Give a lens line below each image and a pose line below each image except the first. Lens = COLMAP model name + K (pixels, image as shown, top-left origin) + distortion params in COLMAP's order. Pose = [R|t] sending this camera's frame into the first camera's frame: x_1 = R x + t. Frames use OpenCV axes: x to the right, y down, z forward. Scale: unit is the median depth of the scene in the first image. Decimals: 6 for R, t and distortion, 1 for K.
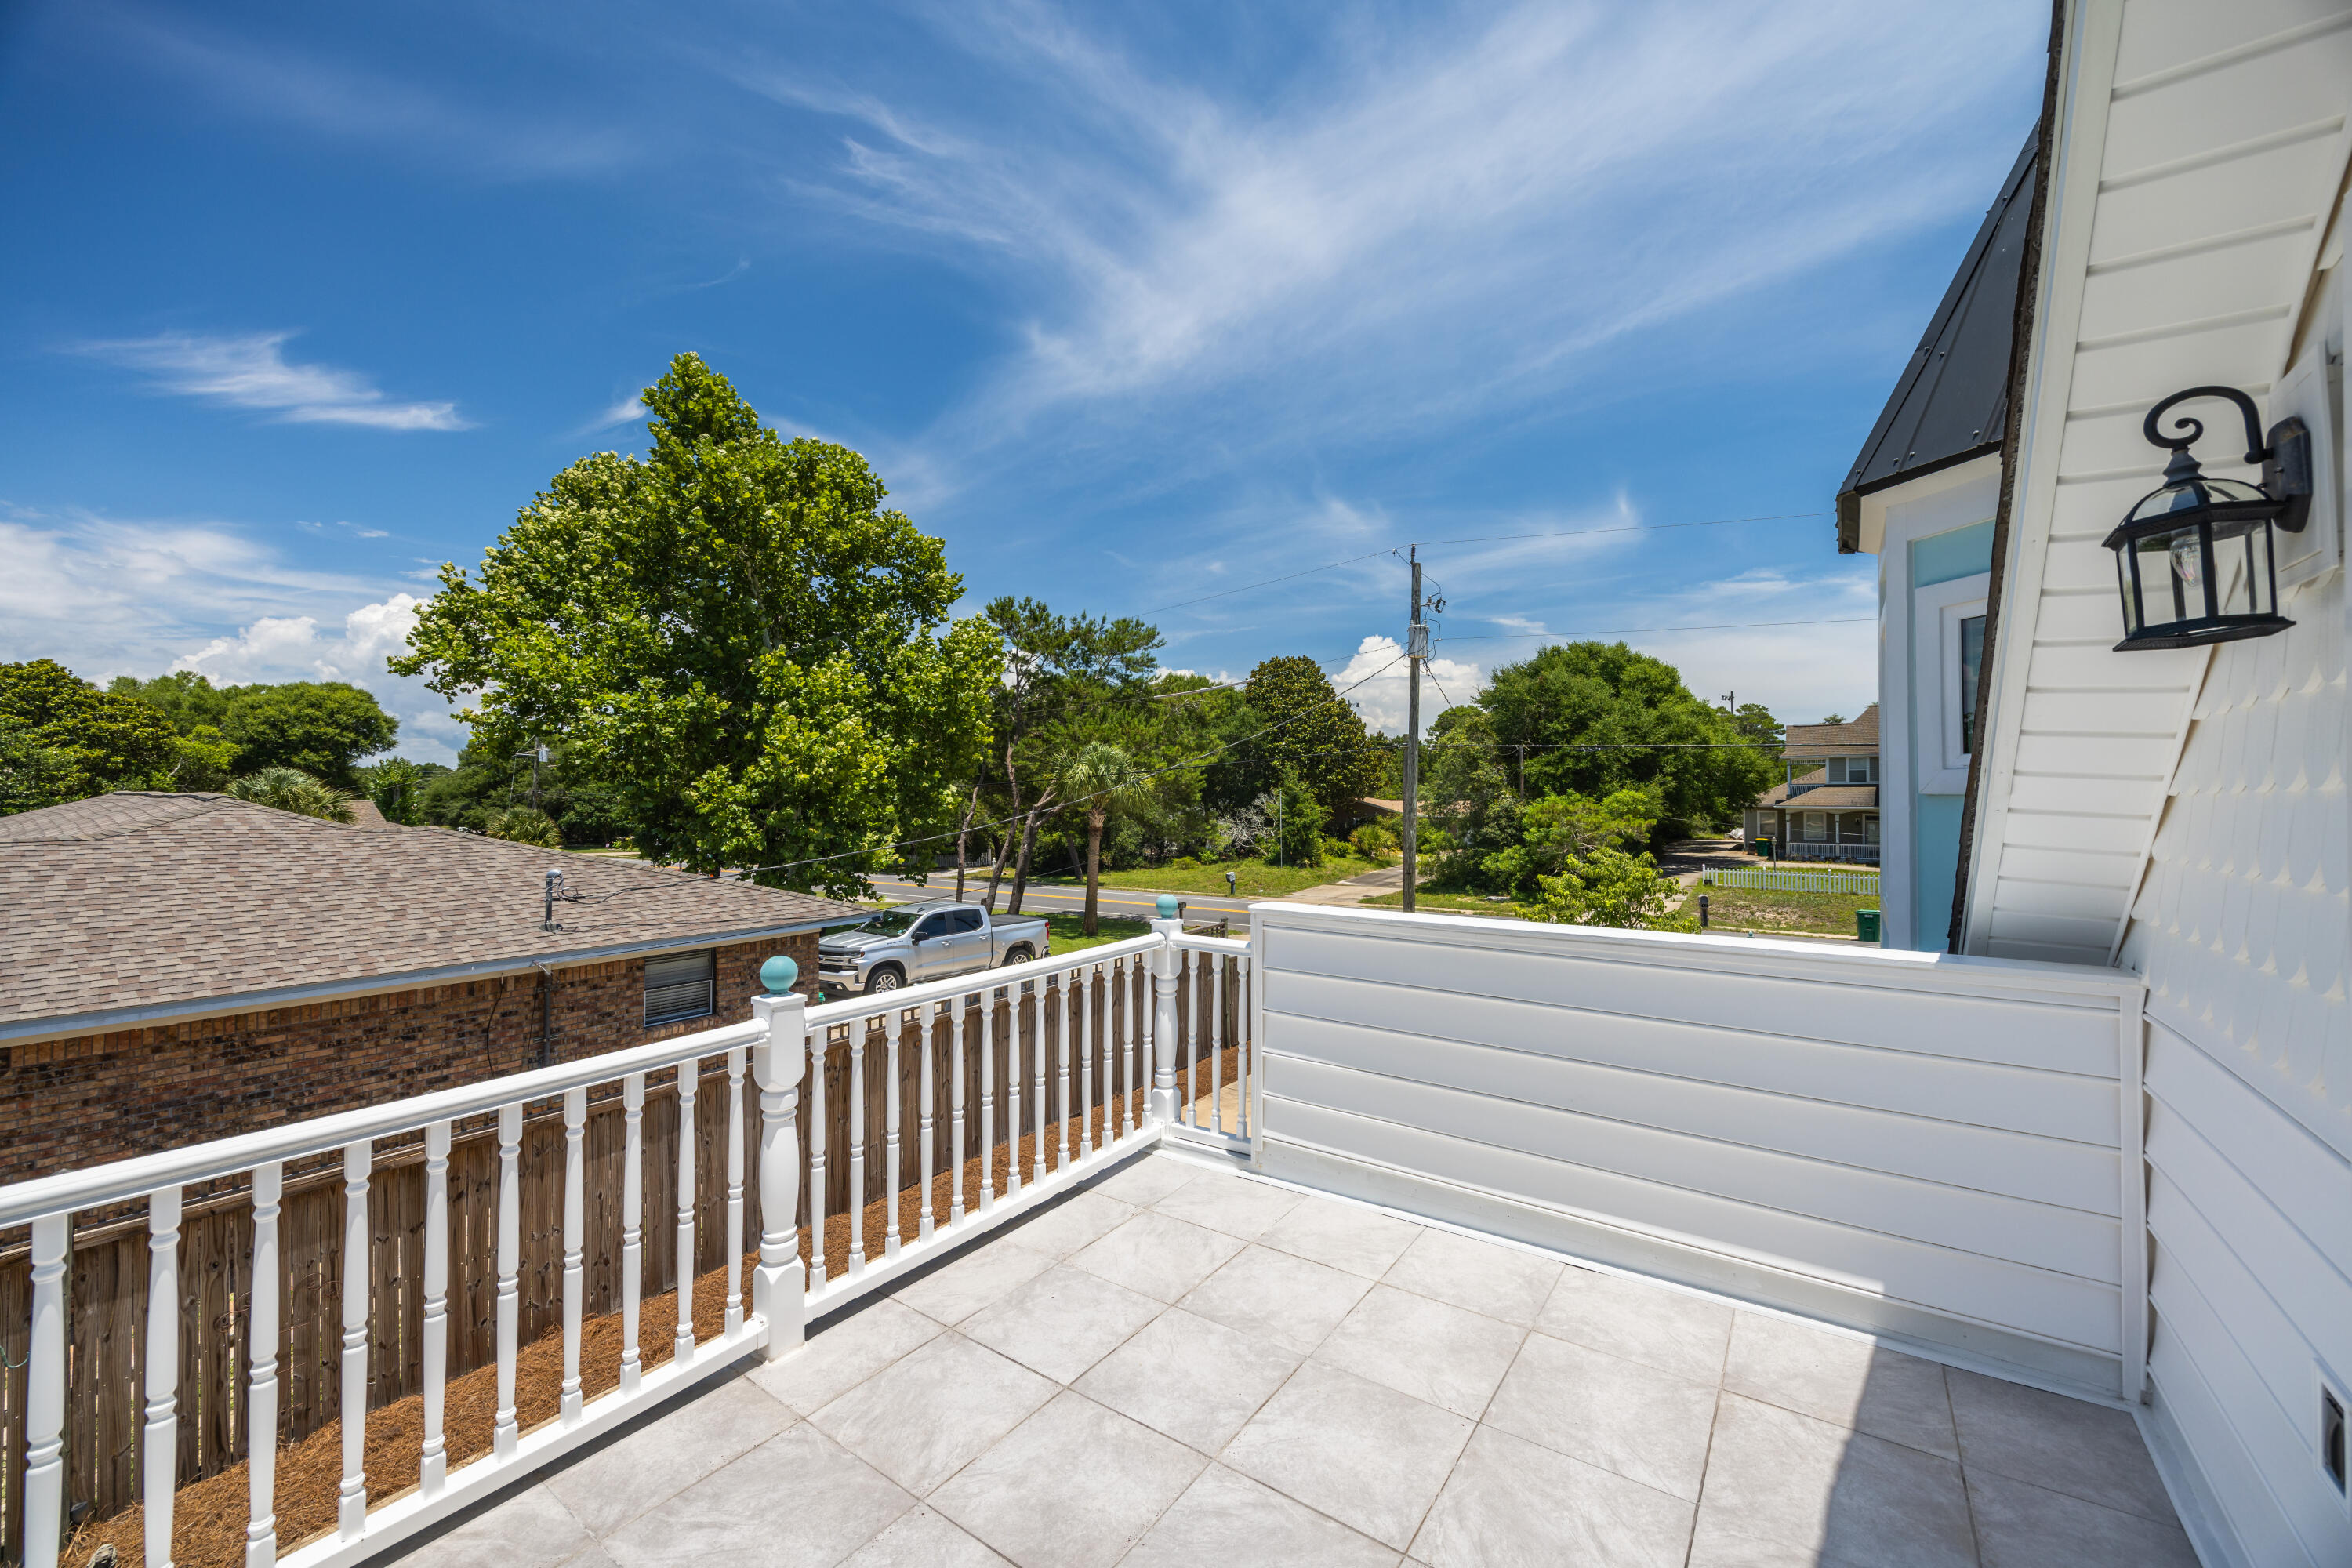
lens RADIAL K [[921.2, 0, 1175.8], [0, 921.2, 774.8], [0, 0, 1]] dist [-0.003841, -0.000304]
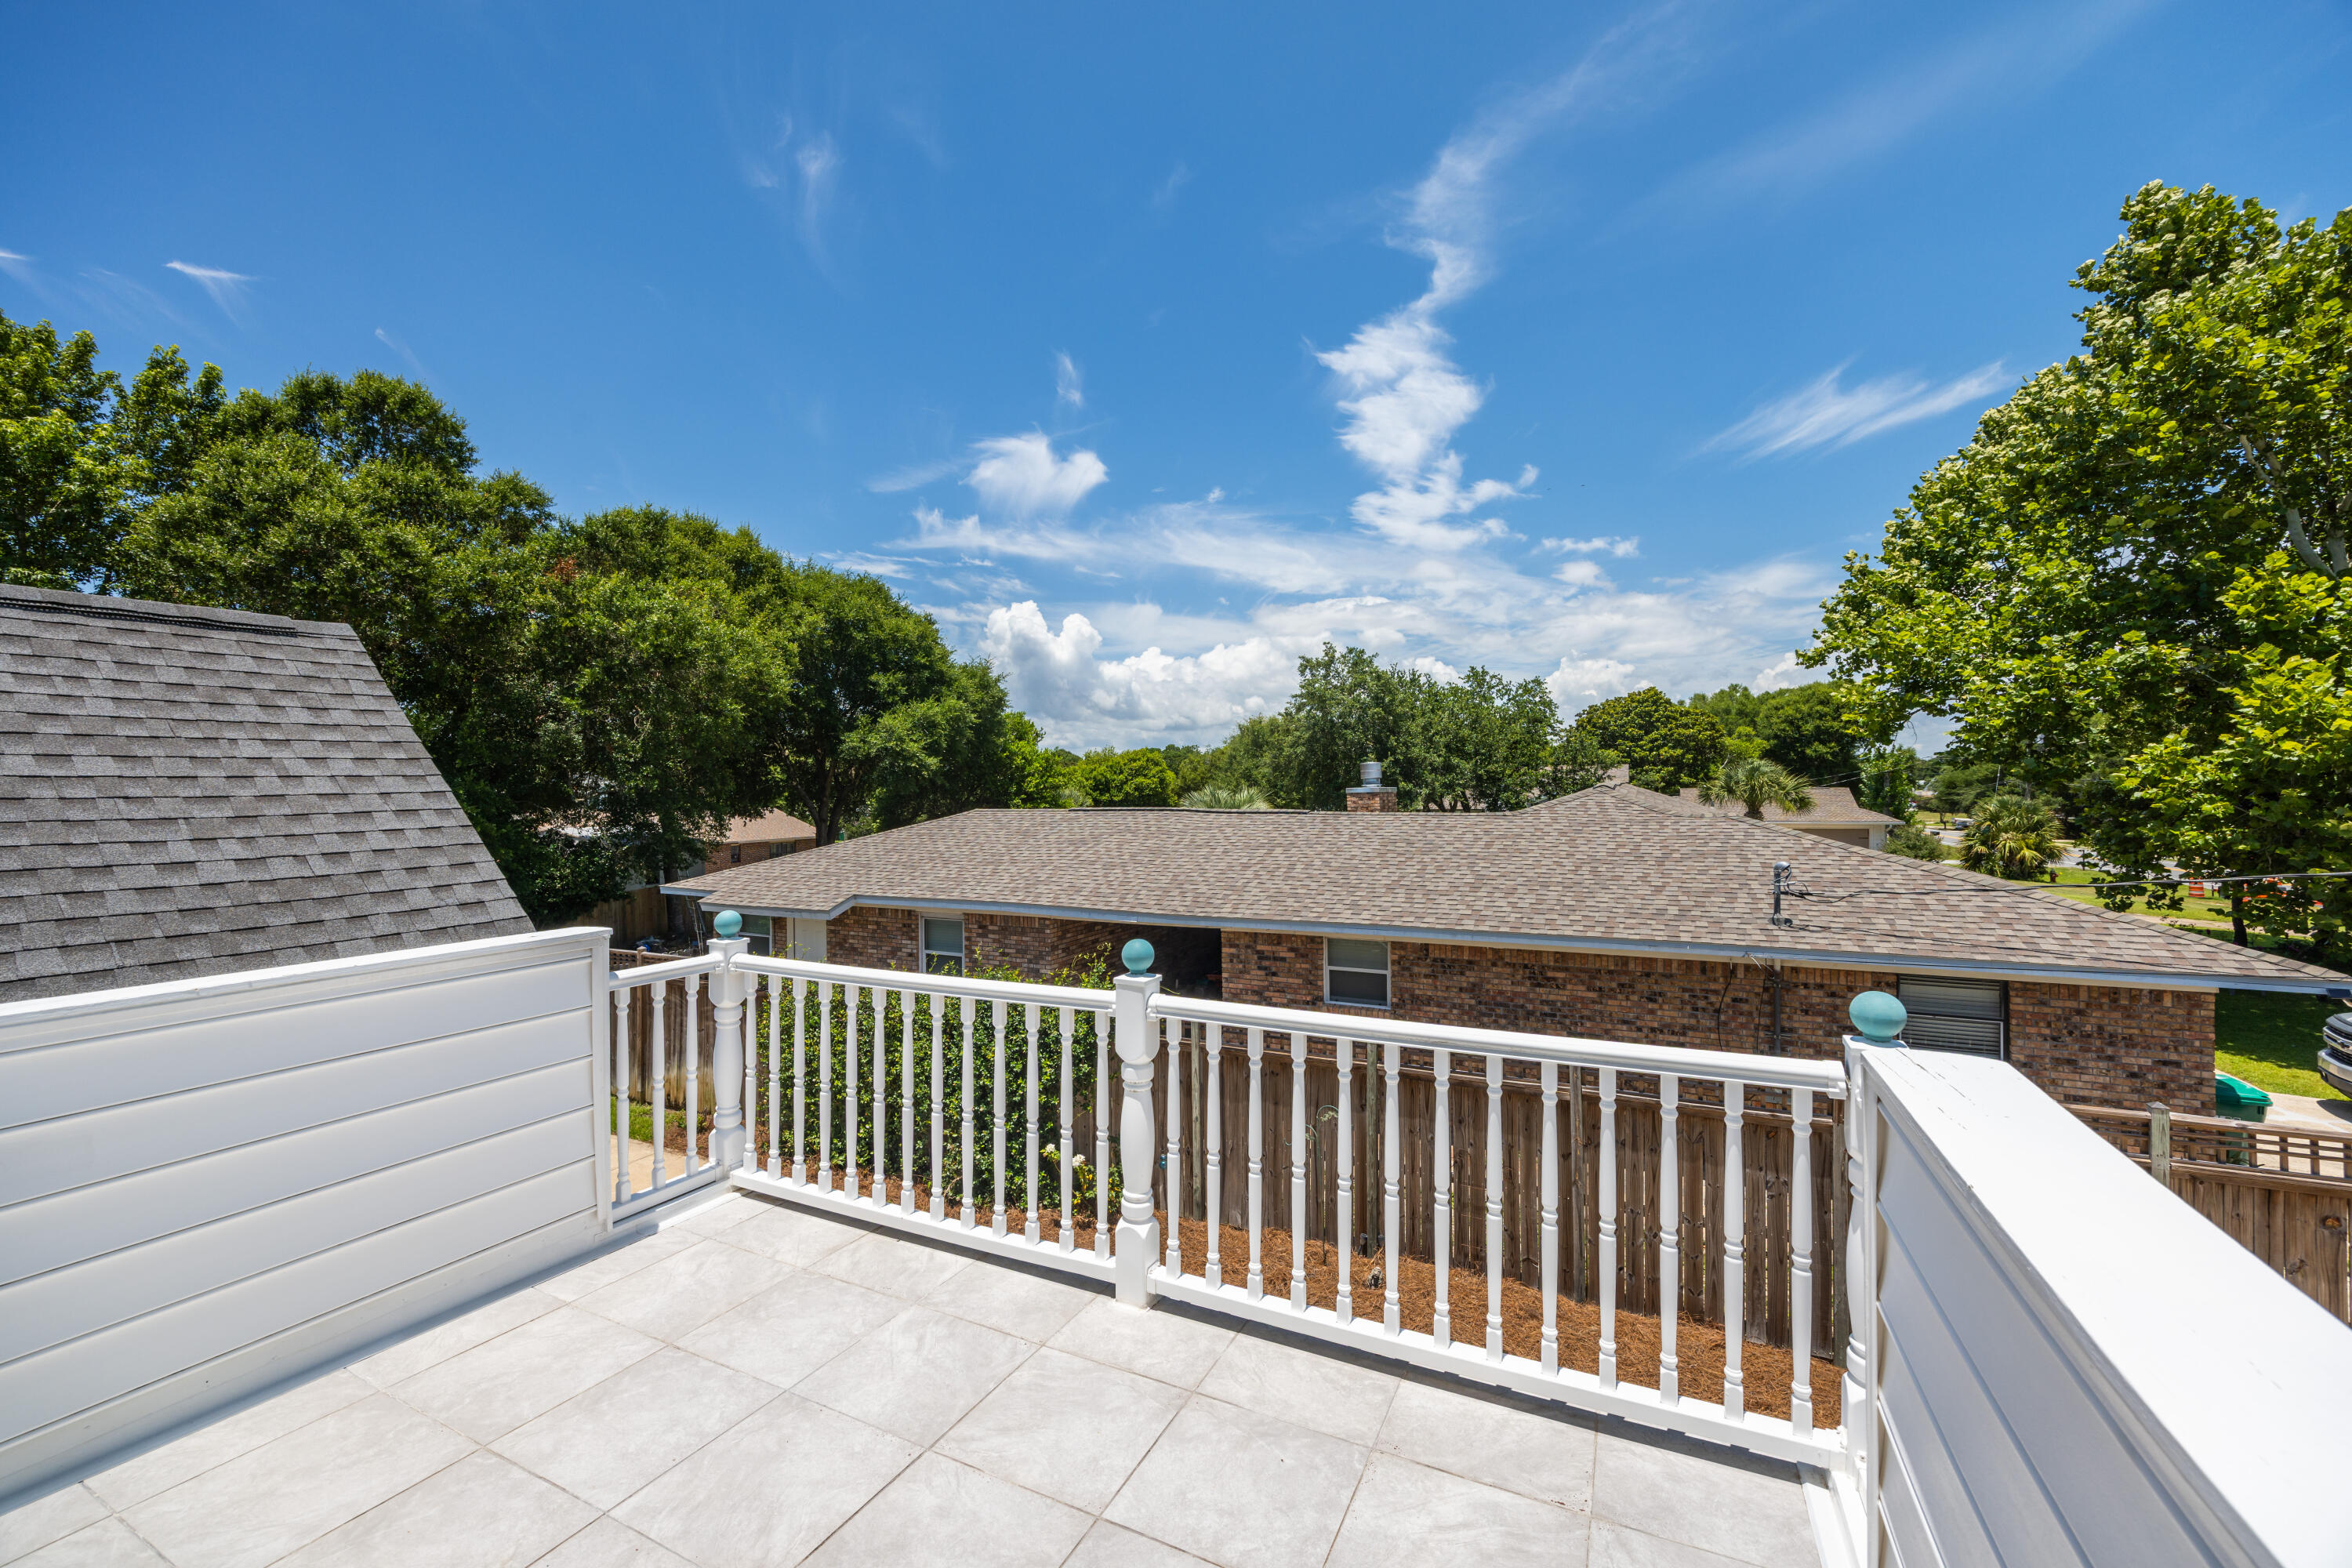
lens RADIAL K [[921.2, 0, 1179.3], [0, 921.2, 808.9], [0, 0, 1]] dist [-0.003841, -0.000304]
pose [[0.157173, 0.023748, -0.987285, 0.167997], [0.026747, 0.999242, 0.028294, 0.004822], [0.987209, -0.030854, 0.156419, 0.238047]]
